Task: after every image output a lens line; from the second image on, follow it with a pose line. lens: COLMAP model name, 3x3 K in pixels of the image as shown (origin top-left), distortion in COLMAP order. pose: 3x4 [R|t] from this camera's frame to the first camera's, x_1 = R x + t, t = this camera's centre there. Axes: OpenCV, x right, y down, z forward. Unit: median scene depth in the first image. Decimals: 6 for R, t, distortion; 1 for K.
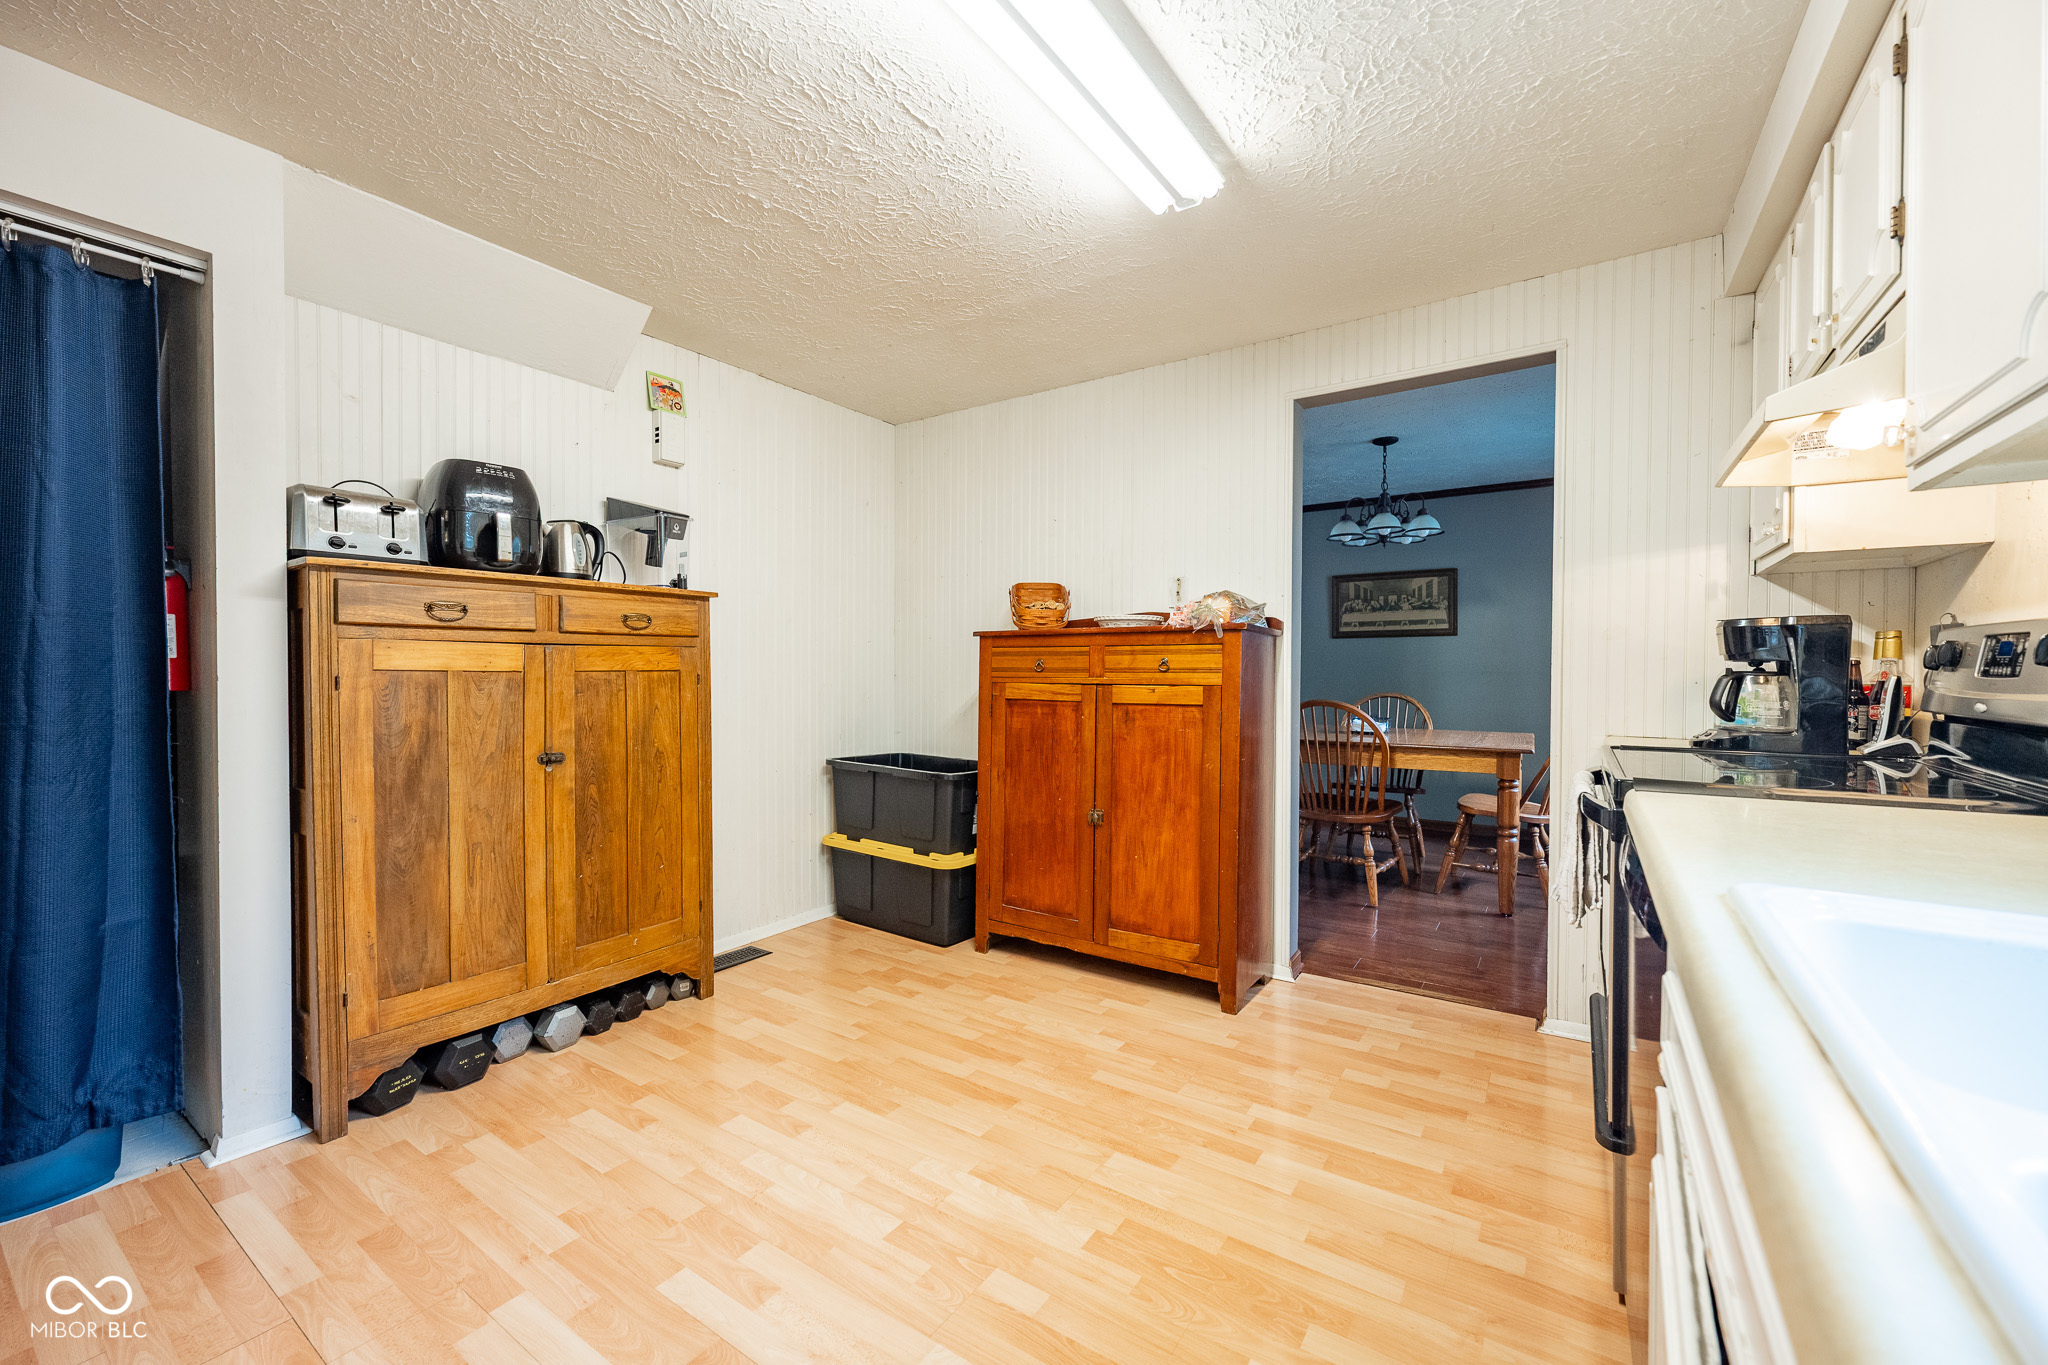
lens RADIAL K [[811.0, 0, 1025.4], [0, 811.0, 684.5], [0, 0, 1]] dist [0.001671, -0.000077]
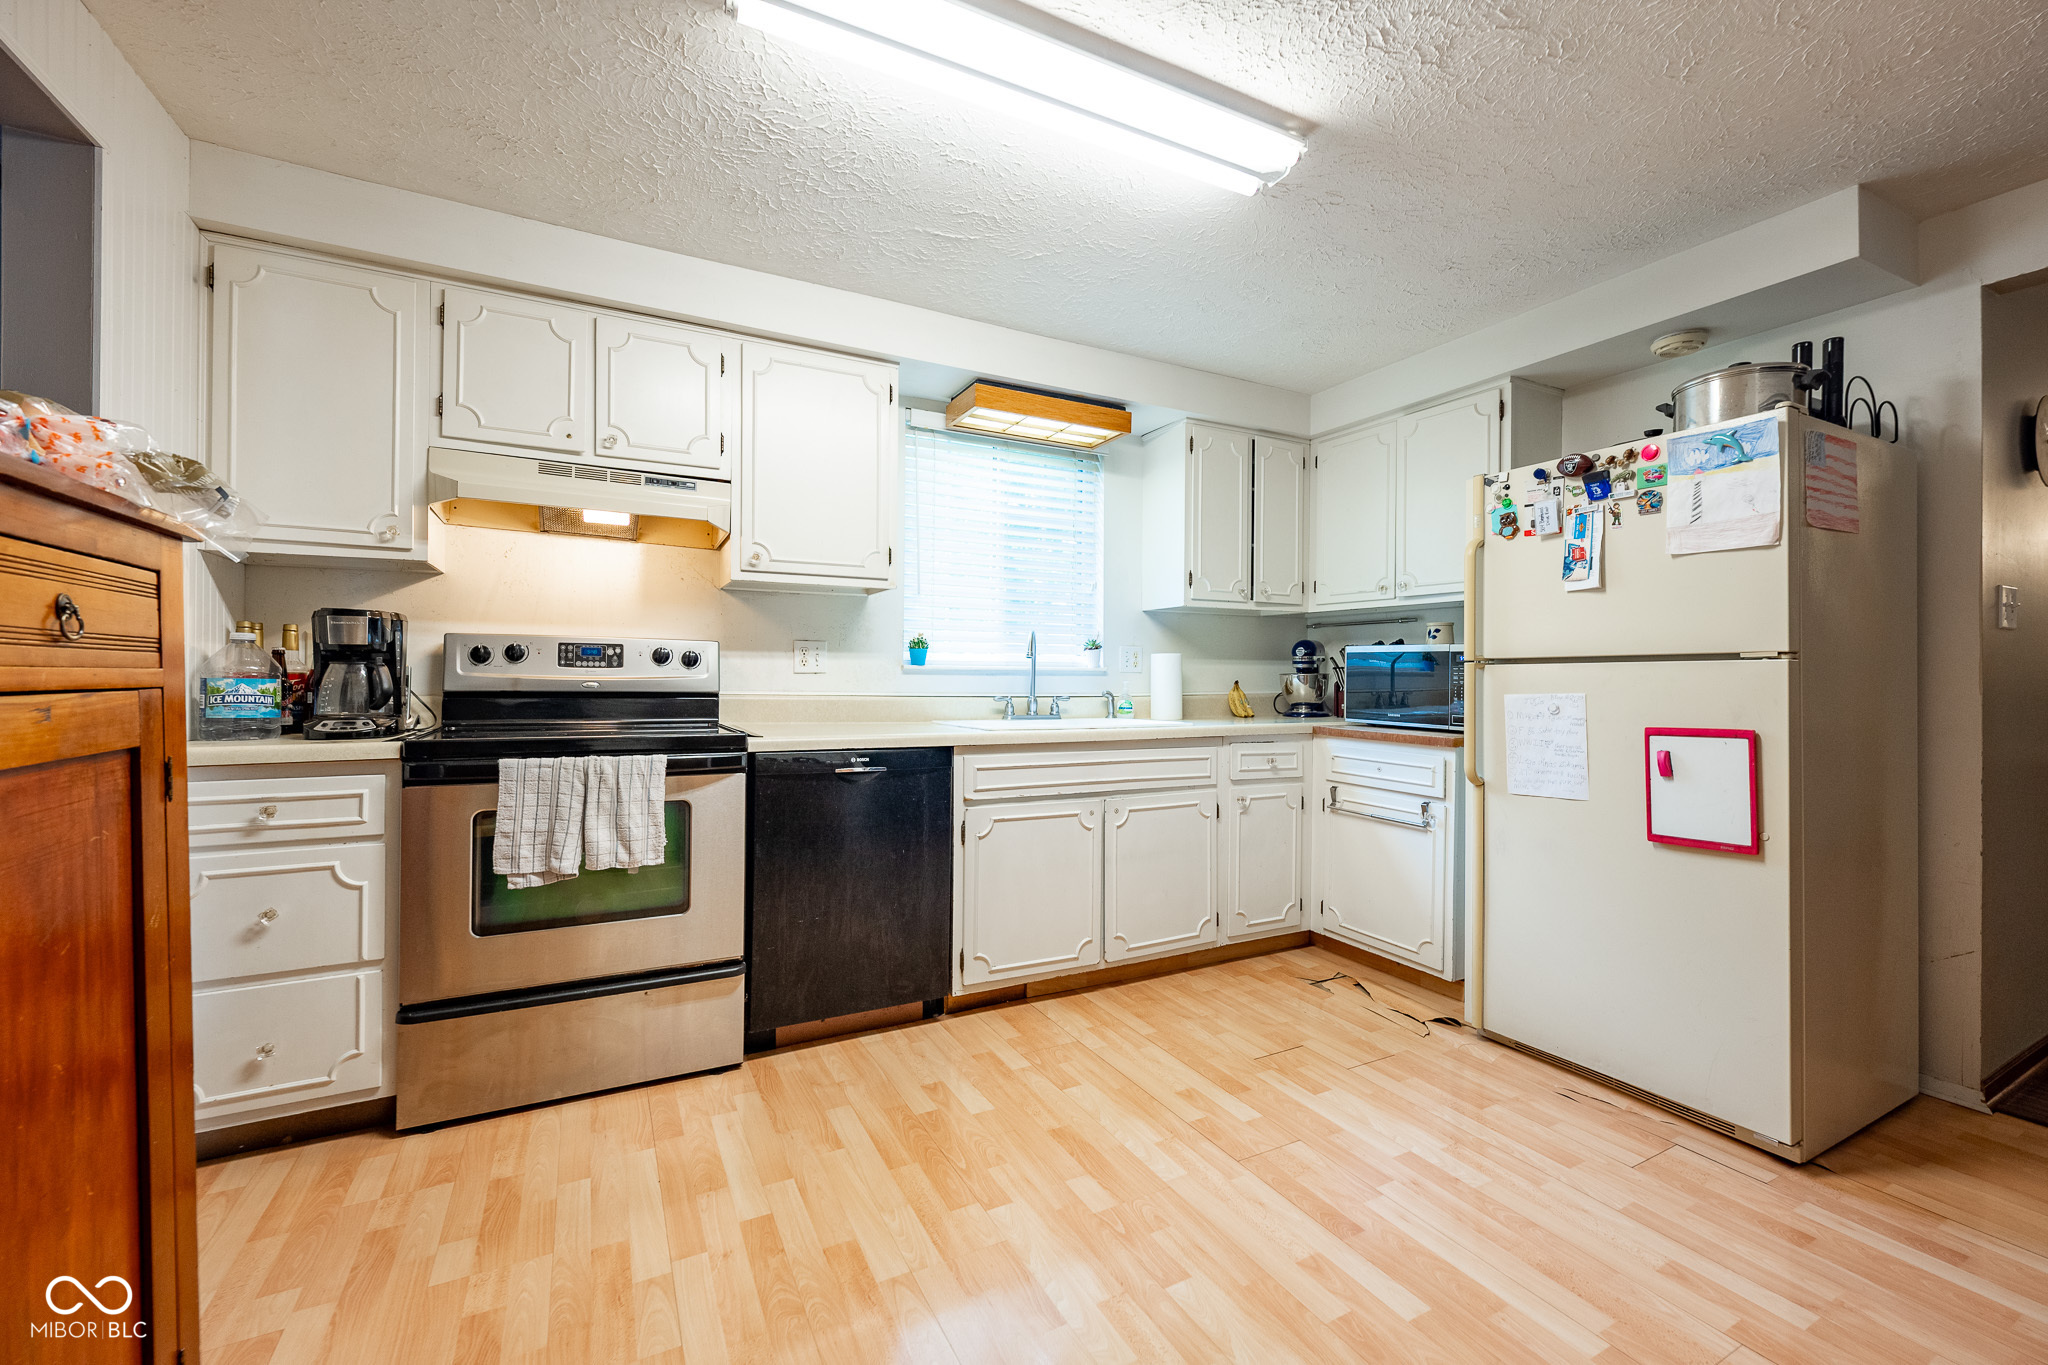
lens RADIAL K [[811.0, 0, 1023.3], [0, 811.0, 678.7], [0, 0, 1]] dist [0.001671, -0.000077]
pose [[-0.878706, -0.006229, 0.477324, -0.417841], [-0.001153, 0.999940, 0.010927, -0.011030], [-0.477363, 0.009052, -0.878660, 1.781961]]
